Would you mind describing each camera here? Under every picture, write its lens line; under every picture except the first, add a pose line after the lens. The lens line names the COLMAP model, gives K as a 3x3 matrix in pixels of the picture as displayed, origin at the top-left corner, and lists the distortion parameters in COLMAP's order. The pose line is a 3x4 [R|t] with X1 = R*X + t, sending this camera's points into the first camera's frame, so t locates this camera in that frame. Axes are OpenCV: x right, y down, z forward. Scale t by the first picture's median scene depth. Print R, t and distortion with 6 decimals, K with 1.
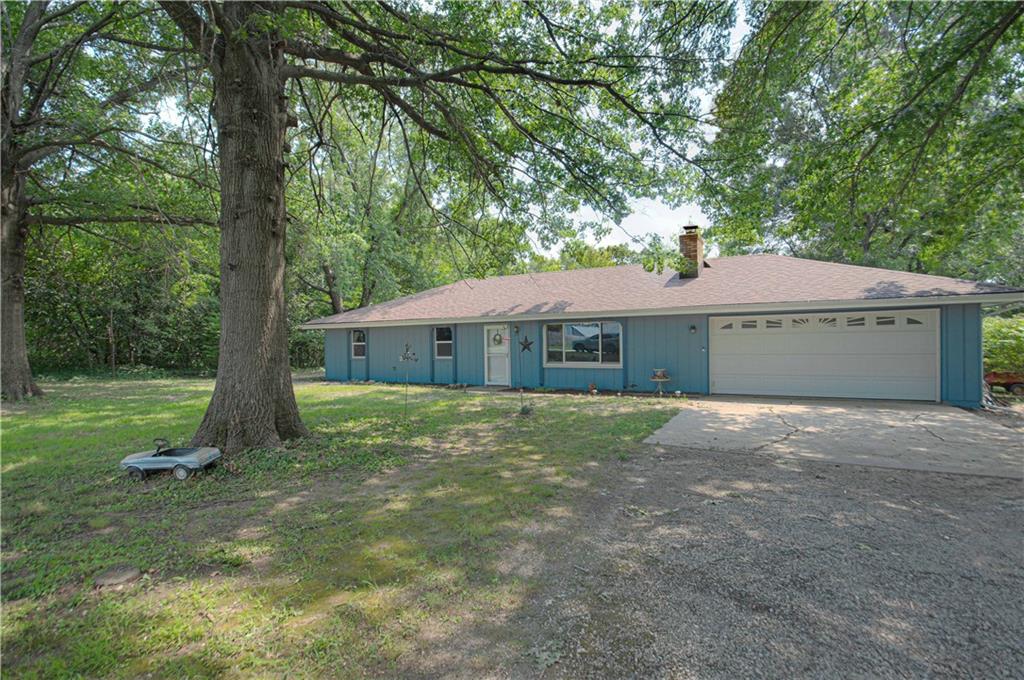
lens RADIAL K [[477.9, 0, 512.0], [0, 477.9, 340.0], [0, 0, 1]] dist [-0.000544, -0.000038]
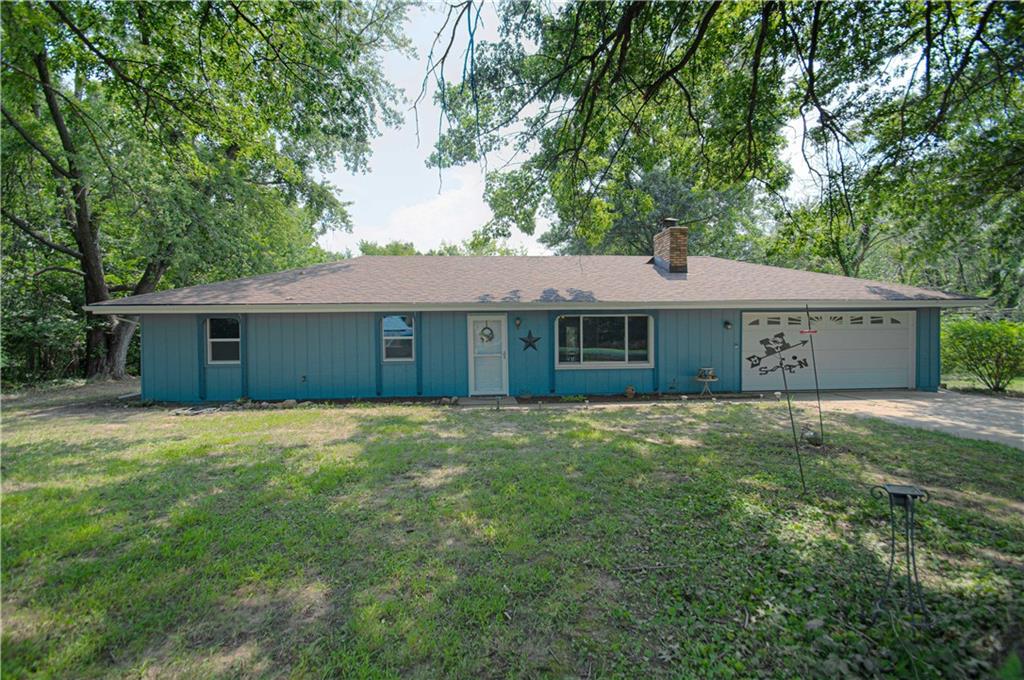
lens RADIAL K [[448.9, 0, 512.0], [0, 448.9, 340.0], [0, 0, 1]] dist [0.001156, 0.000125]
pose [[0.843897, 0.003860, 0.536492, -0.386707], [-0.003442, 0.999992, -0.001781, 0.009059], [-0.536495, -0.000343, 0.843903, 0.396013]]
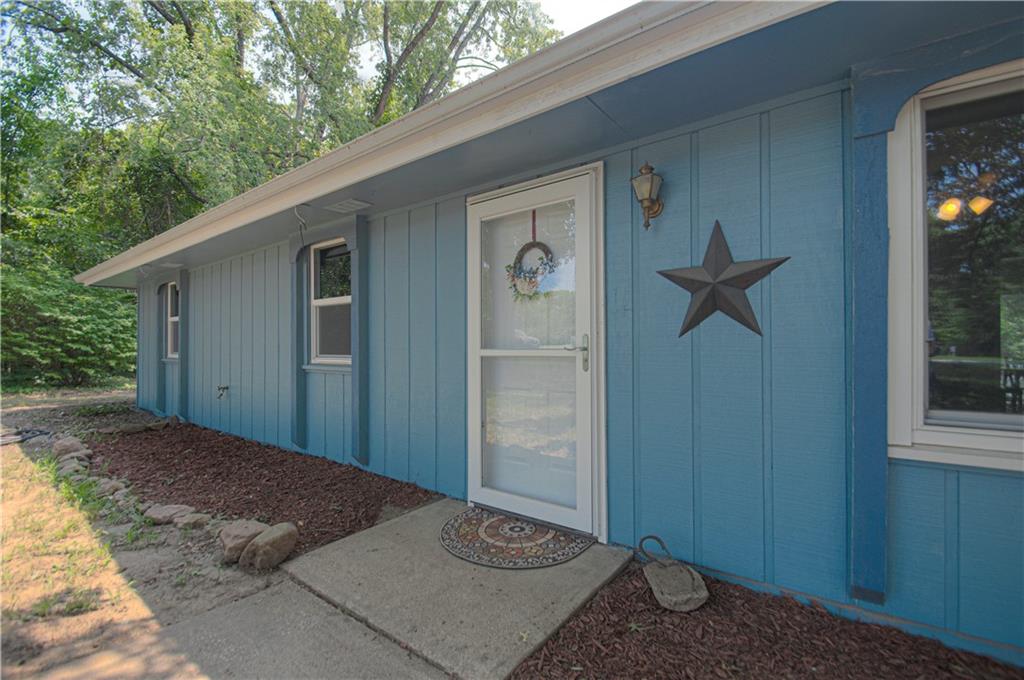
lens RADIAL K [[448.9, 0, 512.0], [0, 448.9, 340.0], [0, 0, 1]] dist [0.001156, 0.000125]
pose [[0.988554, 0.008530, -0.150623, -0.012368], [-0.010028, 0.999907, -0.009192, 0.028927], [0.150531, 0.010597, 0.988549, 0.850248]]
